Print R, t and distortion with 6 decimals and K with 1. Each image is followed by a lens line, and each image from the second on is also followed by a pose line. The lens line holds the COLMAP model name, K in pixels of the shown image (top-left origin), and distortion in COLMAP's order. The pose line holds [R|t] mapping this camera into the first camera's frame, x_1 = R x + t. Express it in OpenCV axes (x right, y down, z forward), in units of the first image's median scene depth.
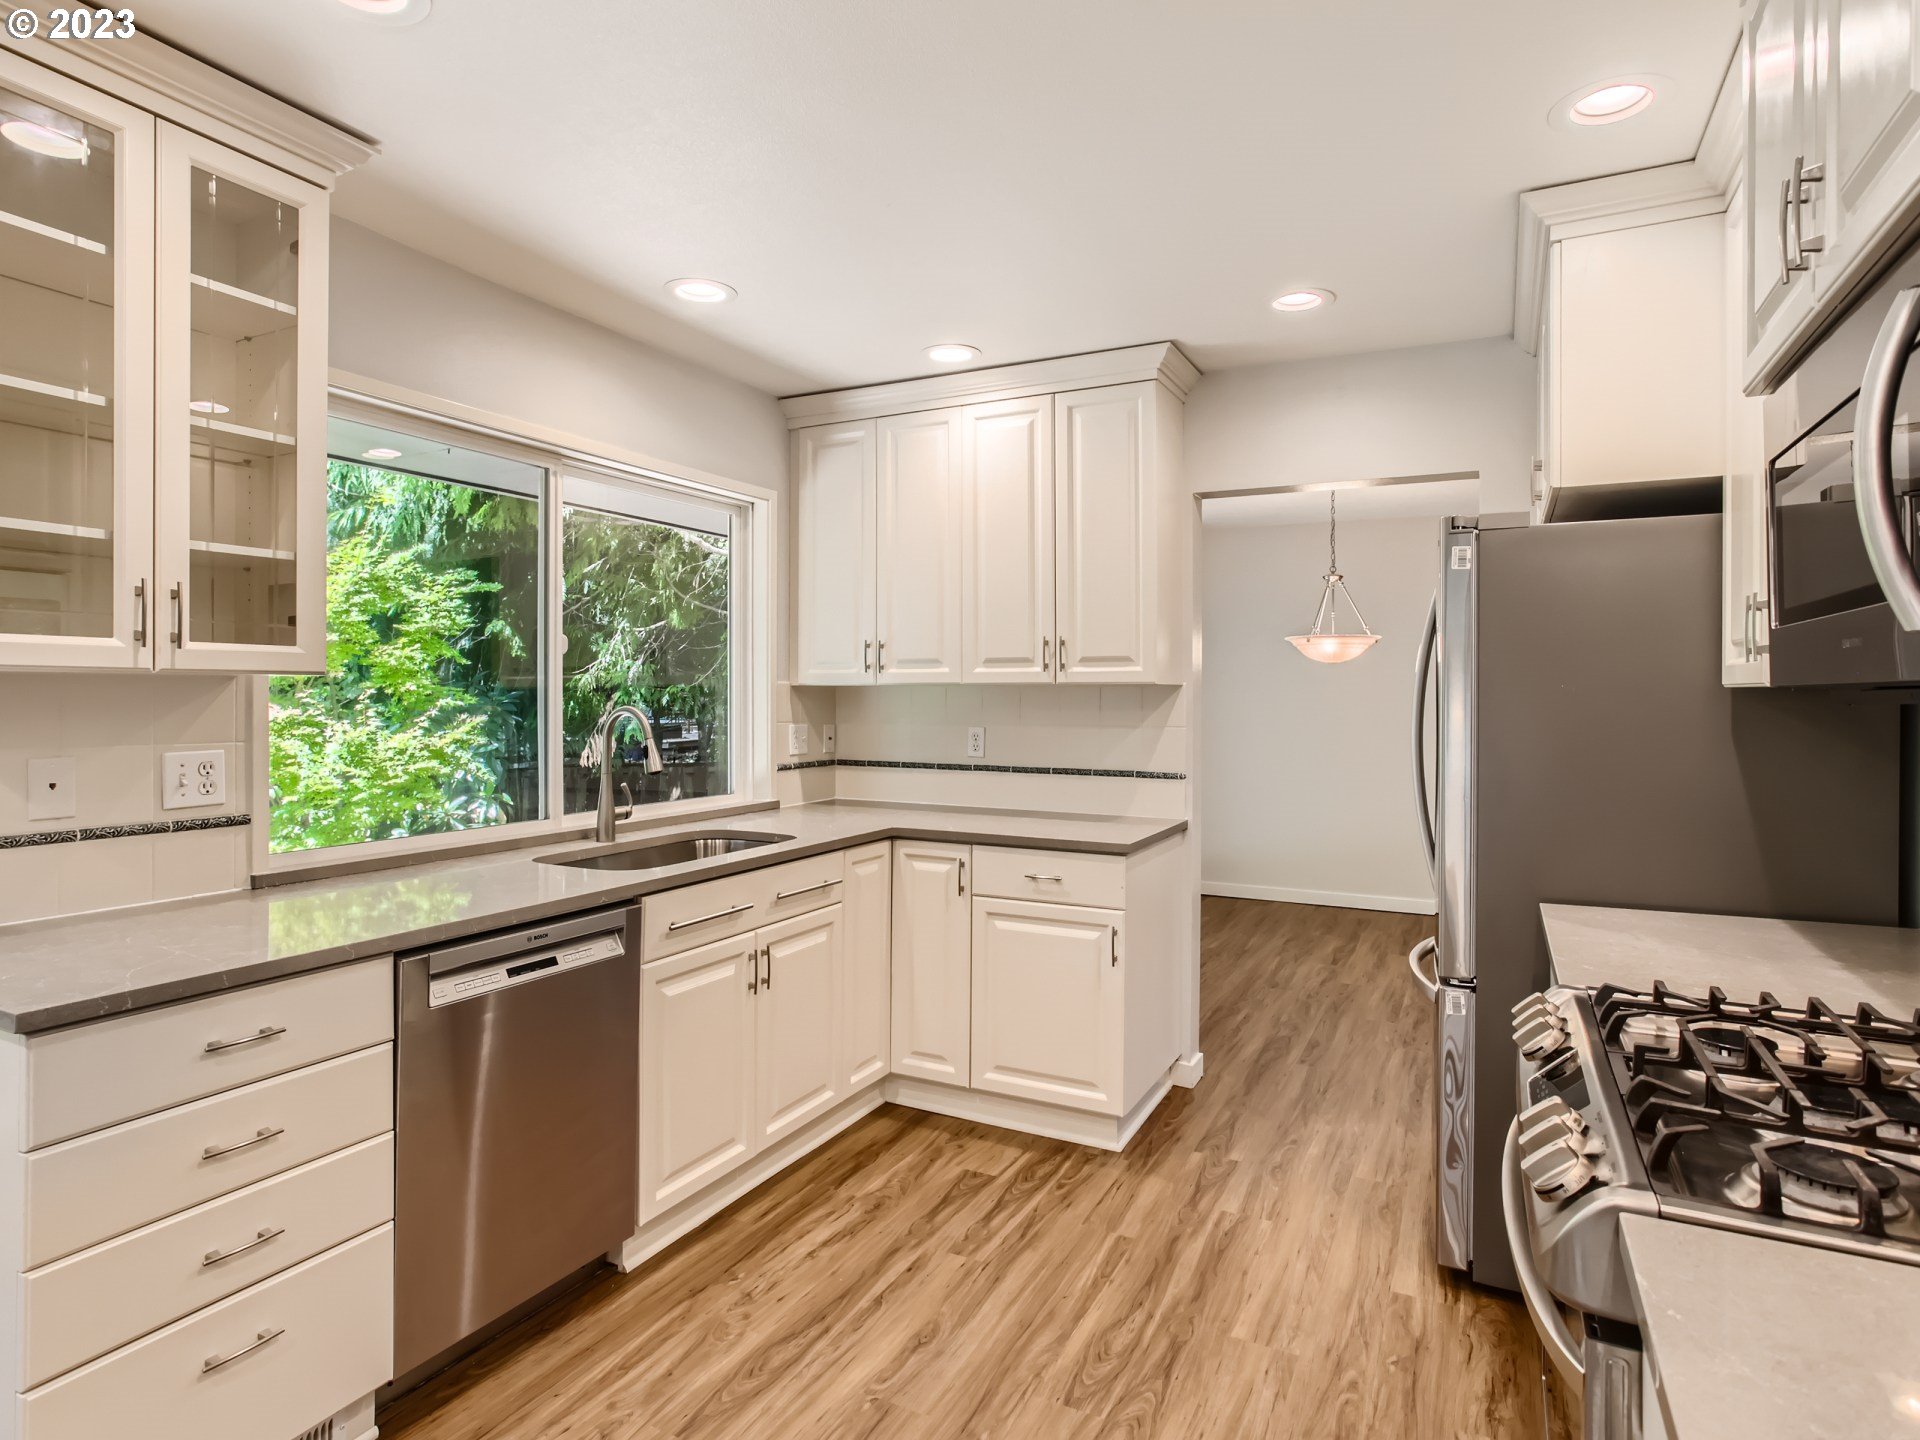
lens RADIAL K [[1052.4, 0, 958.1], [0, 1052.4, 696.9], [0, 0, 1]] dist [-0.043580, 0.028458]
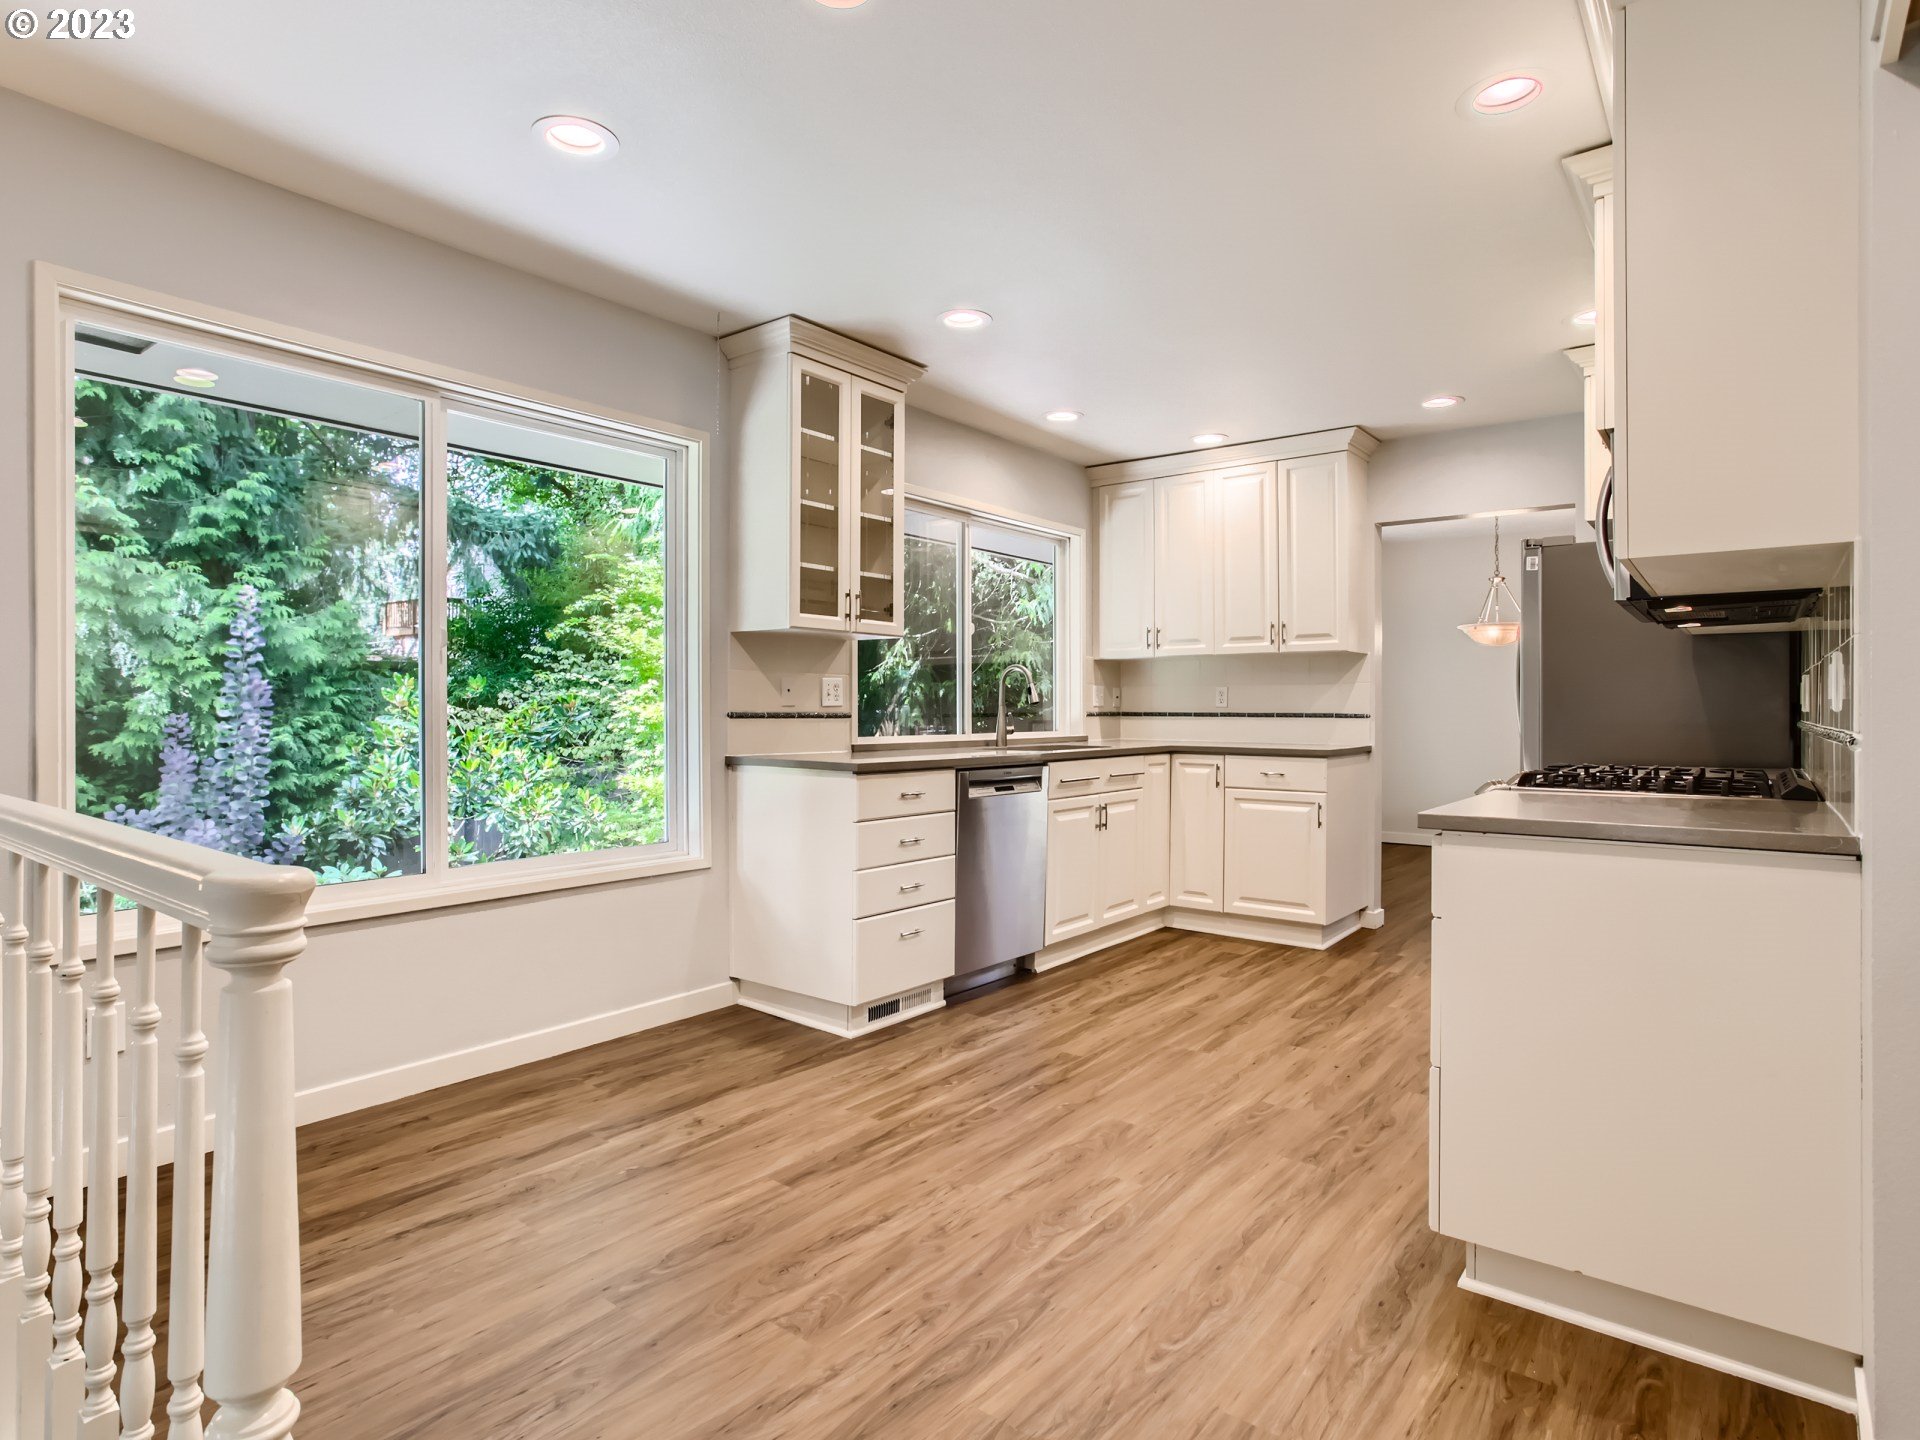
lens RADIAL K [[1050.0, 0, 963.2], [0, 1050.0, 710.8], [0, 0, 1]] dist [-0.041018, 0.000800]
pose [[0.982981, -0.001778, -0.183700, -0.087824], [0.001554, 0.999998, -0.001359, 0.081390], [0.183702, 0.001050, 0.982981, -0.632909]]
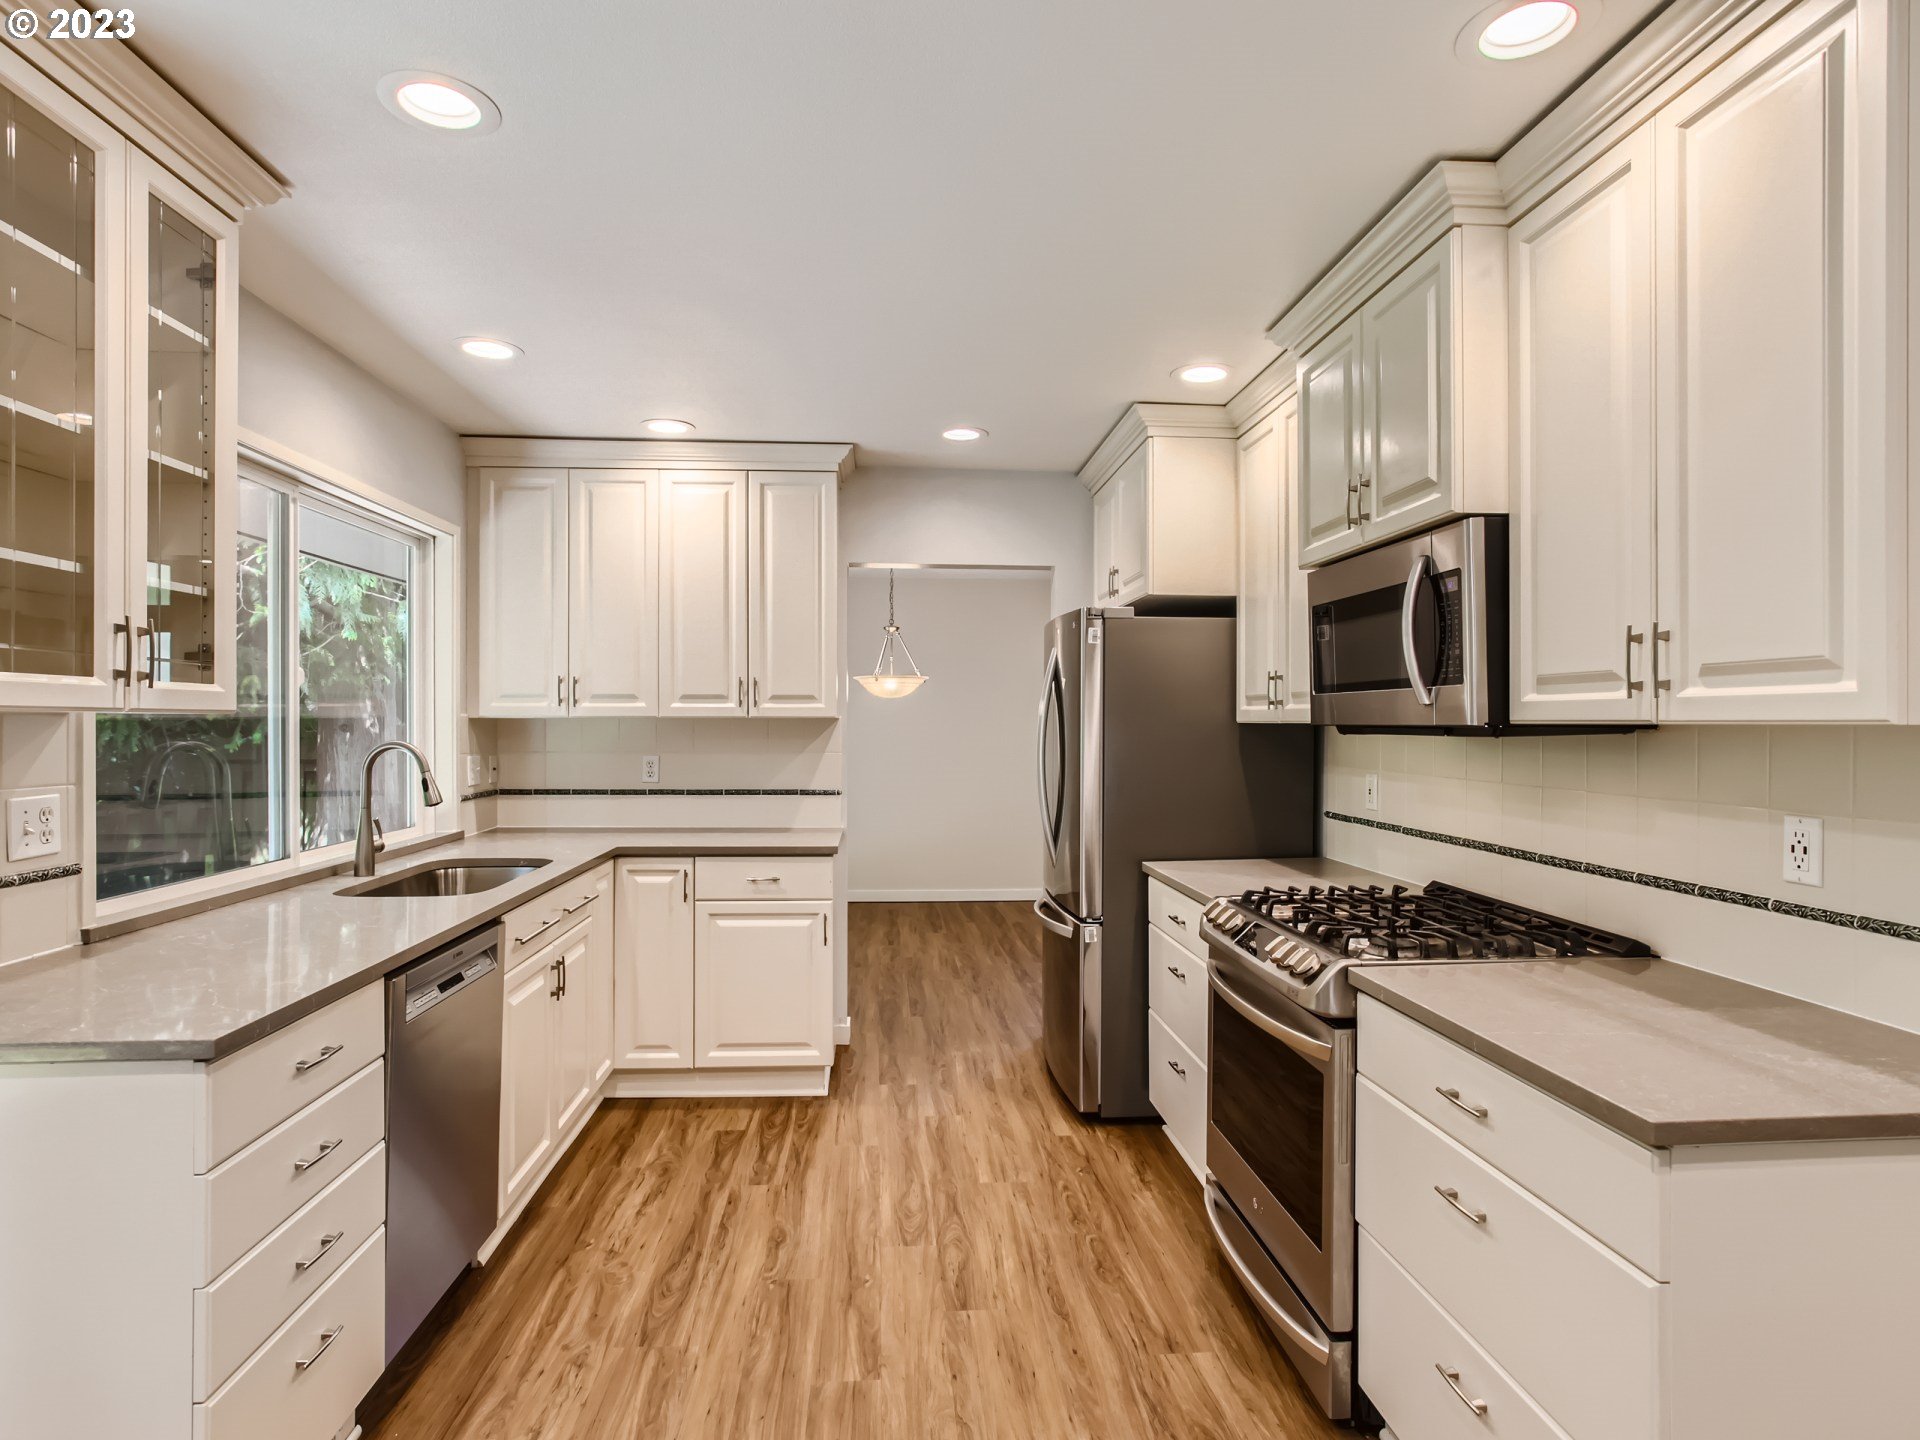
lens RADIAL K [[1041.2, 0, 960.0], [0, 1041.2, 720.0], [0, 0, 1]] dist [-0.048469, 0.035474]
pose [[0.850992, -0.000066, 0.525178, -0.359295], [0.001104, 0.999998, -0.001663, -0.008346], [-0.525177, 0.001995, 0.850991, -0.131314]]
